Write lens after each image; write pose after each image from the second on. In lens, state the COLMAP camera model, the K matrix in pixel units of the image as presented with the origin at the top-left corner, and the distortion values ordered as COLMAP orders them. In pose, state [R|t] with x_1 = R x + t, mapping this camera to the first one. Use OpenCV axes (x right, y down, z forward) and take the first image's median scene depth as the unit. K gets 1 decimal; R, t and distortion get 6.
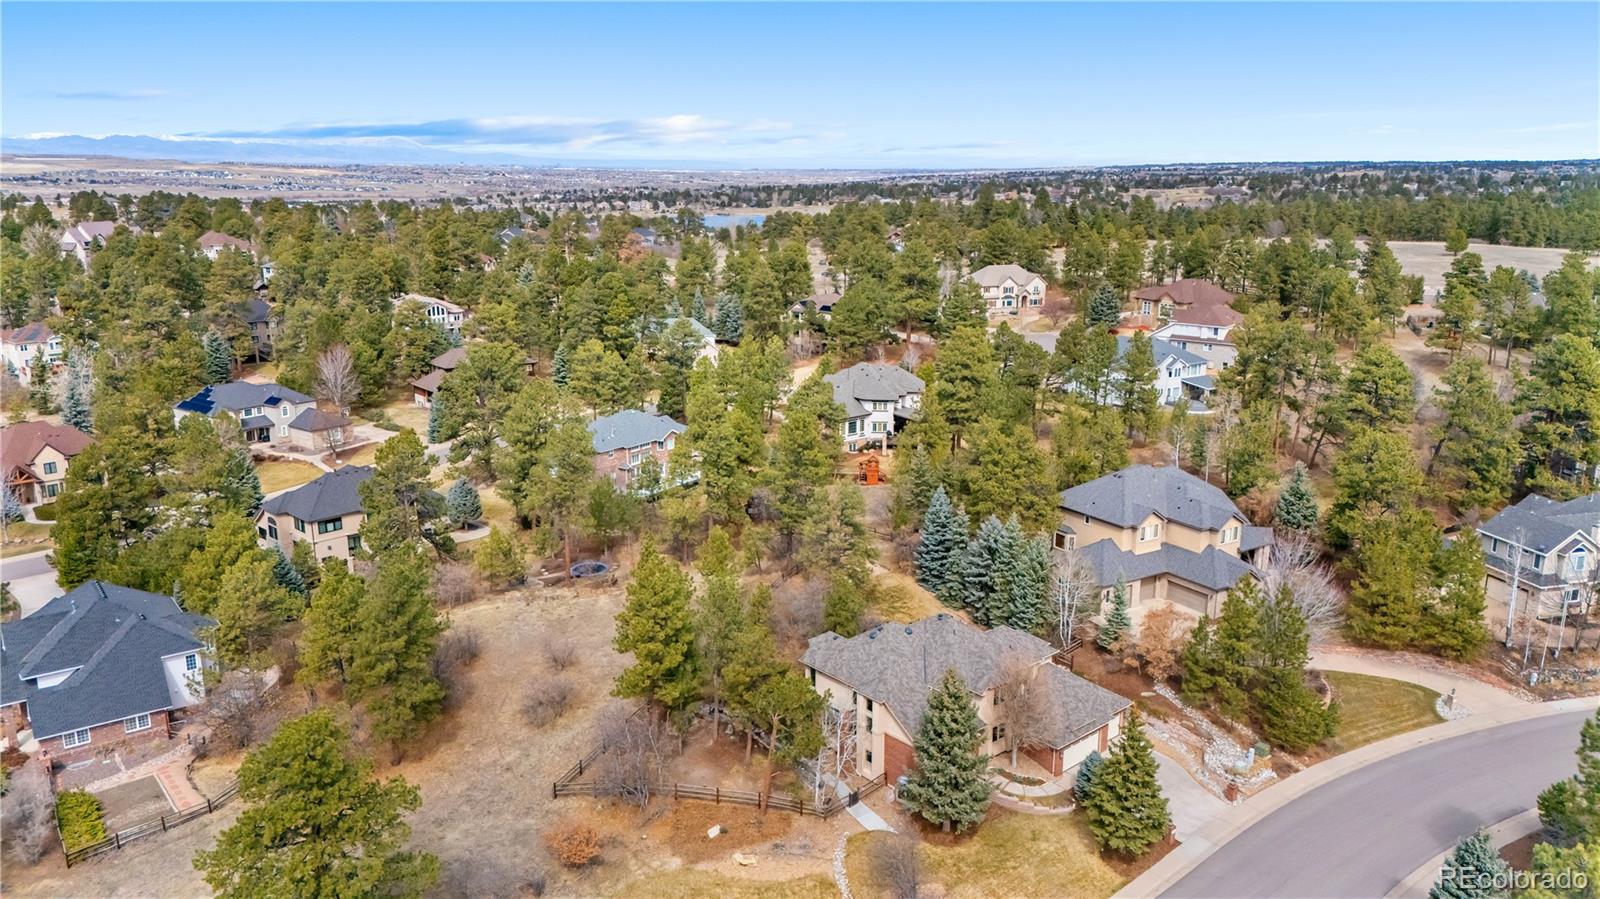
lens RADIAL K [[1107.1, 0, 808.3], [0, 1107.1, 454.5], [0, 0, 1]] dist [0.028521, -0.002572]
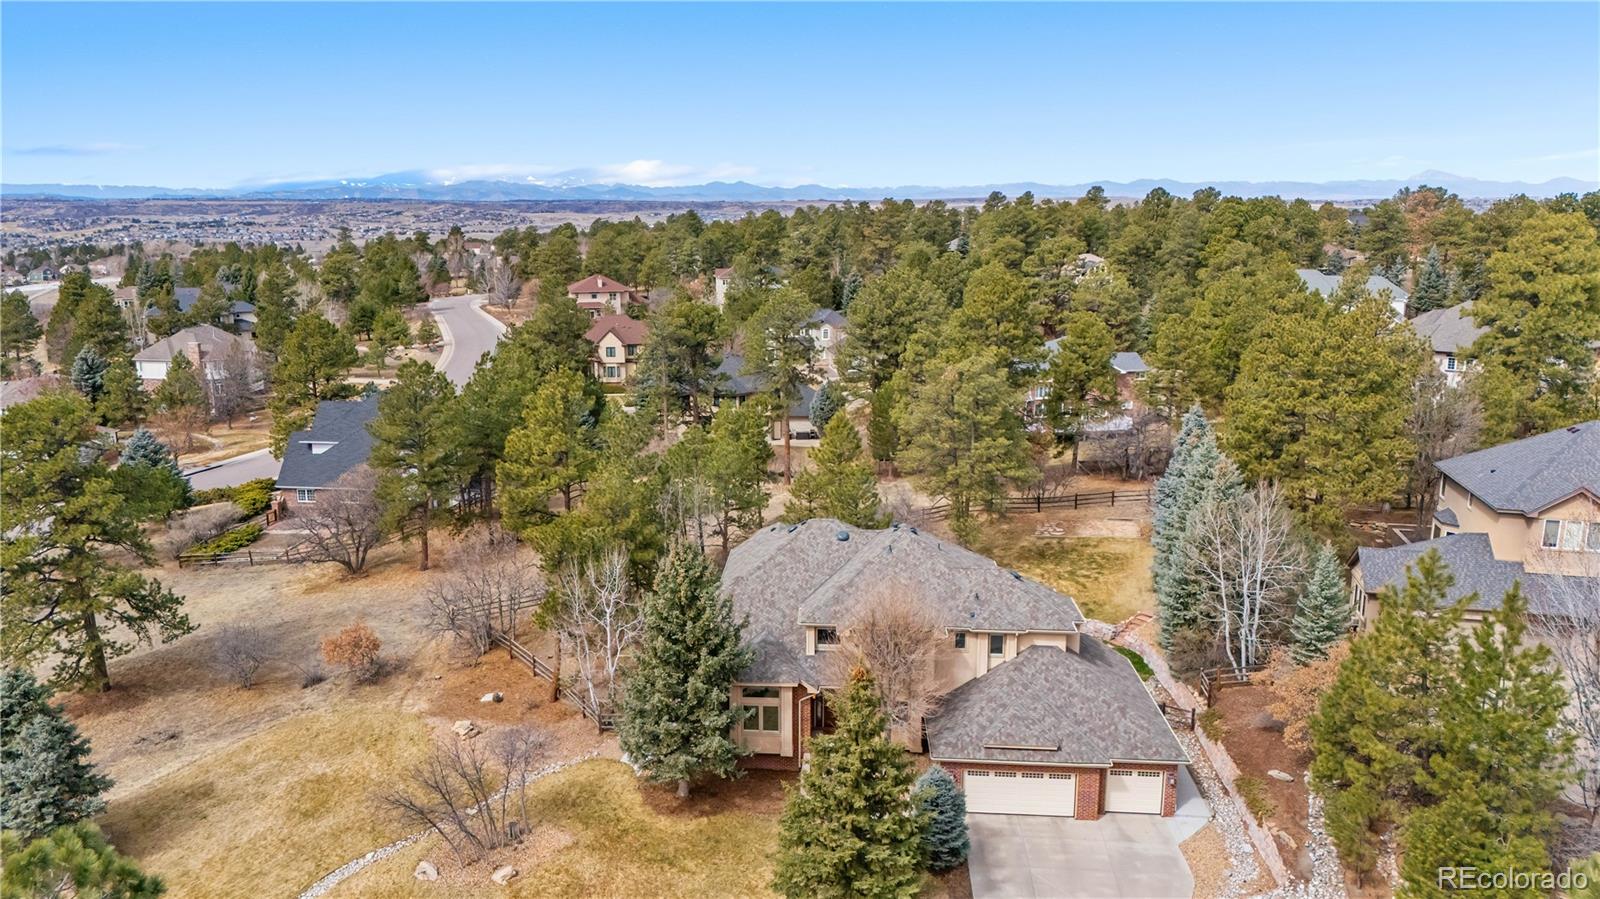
lens RADIAL K [[1197.5, 0, 735.2], [0, 1197.5, 449.5], [0, 0, 1]] dist [0.064797, 0.001103]
pose [[0.689728, 0.136563, -0.711074, 0.538024], [-0.164306, 0.985954, 0.029981, 0.095444], [0.705180, 0.096155, 0.702478, 0.429890]]
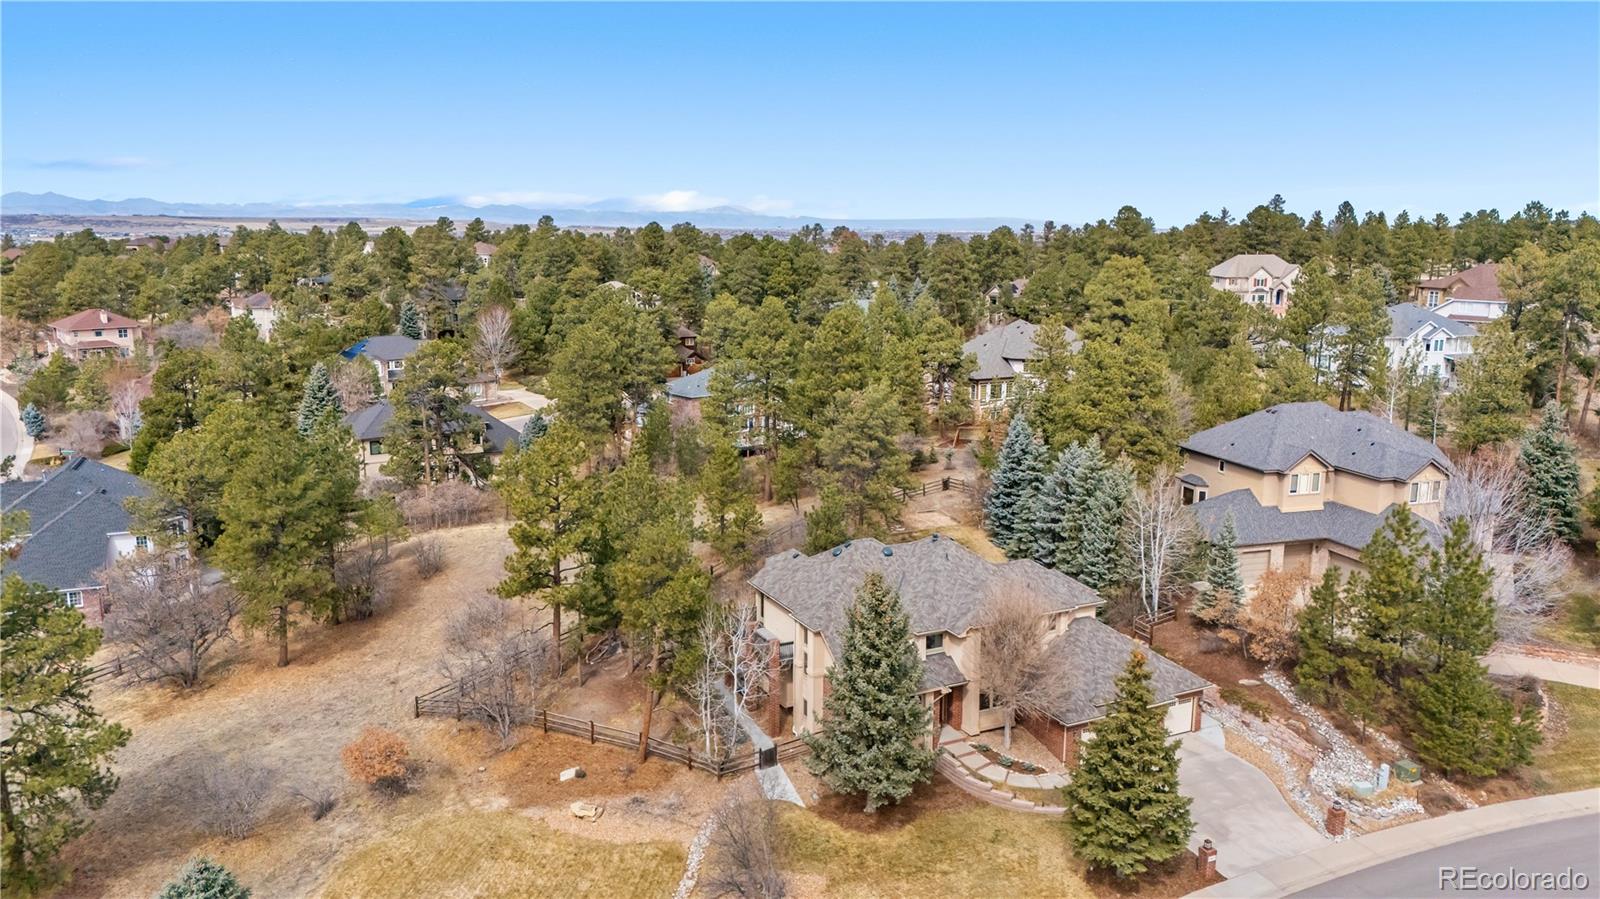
lens RADIAL K [[1139.7, 0, 800.0], [0, 1139.7, 449.5], [0, 0, 1]] dist [0.050979, -0.054955]
pose [[0.966742, 0.050896, -0.250637, 0.217007], [-0.063806, 0.997007, -0.043649, 0.125724], [0.247665, 0.058189, 0.967097, 0.240907]]
